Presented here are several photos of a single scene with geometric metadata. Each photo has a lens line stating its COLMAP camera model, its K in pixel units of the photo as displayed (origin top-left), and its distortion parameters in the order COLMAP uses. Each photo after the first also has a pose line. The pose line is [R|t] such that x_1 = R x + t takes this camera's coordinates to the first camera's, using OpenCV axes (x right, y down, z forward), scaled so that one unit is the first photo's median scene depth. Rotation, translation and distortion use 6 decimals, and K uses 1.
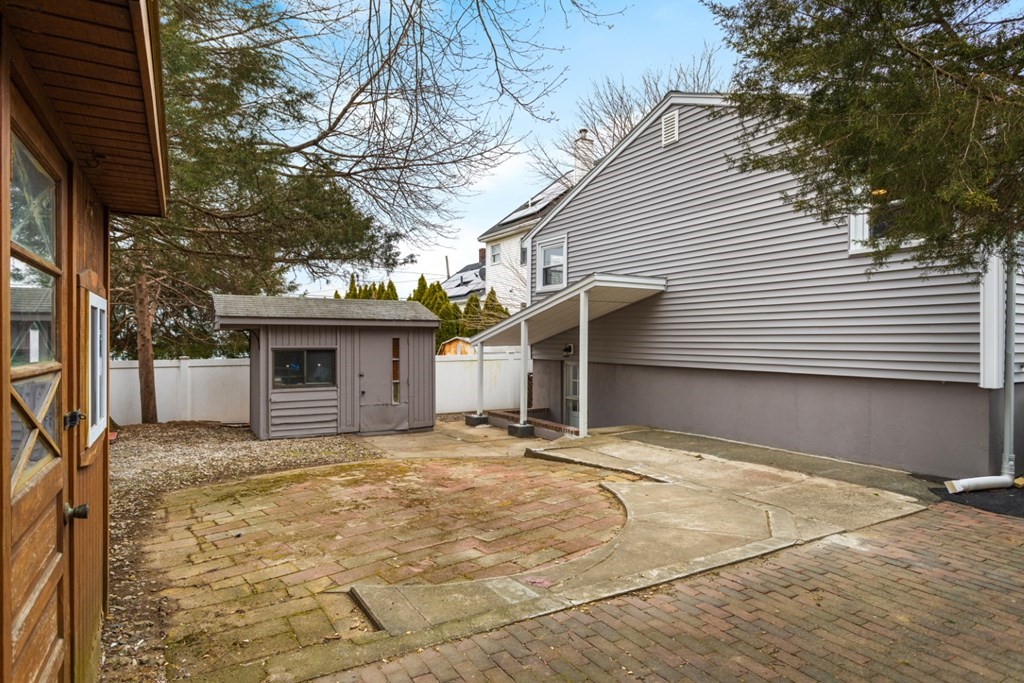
lens RADIAL K [[577.6, 0, 512.0], [0, 577.6, 341.5], [0, 0, 1]] dist [-0.001045, -0.000544]
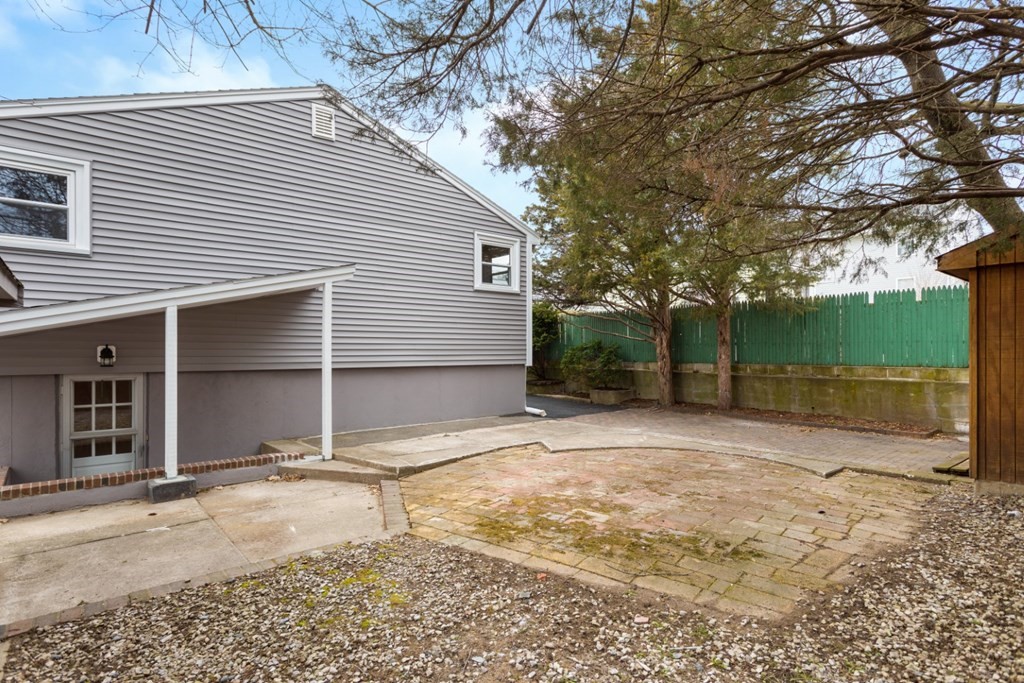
lens RADIAL K [[536.0, 0, 509.6], [0, 536.0, 351.1], [0, 0, 1]] dist [-0.000920, 0.000129]
pose [[-0.161763, -0.003360, 0.986824, -1.223369], [0.003647, 0.999985, 0.004003, 0.022048], [-0.986823, 0.004247, -0.161748, 1.549100]]
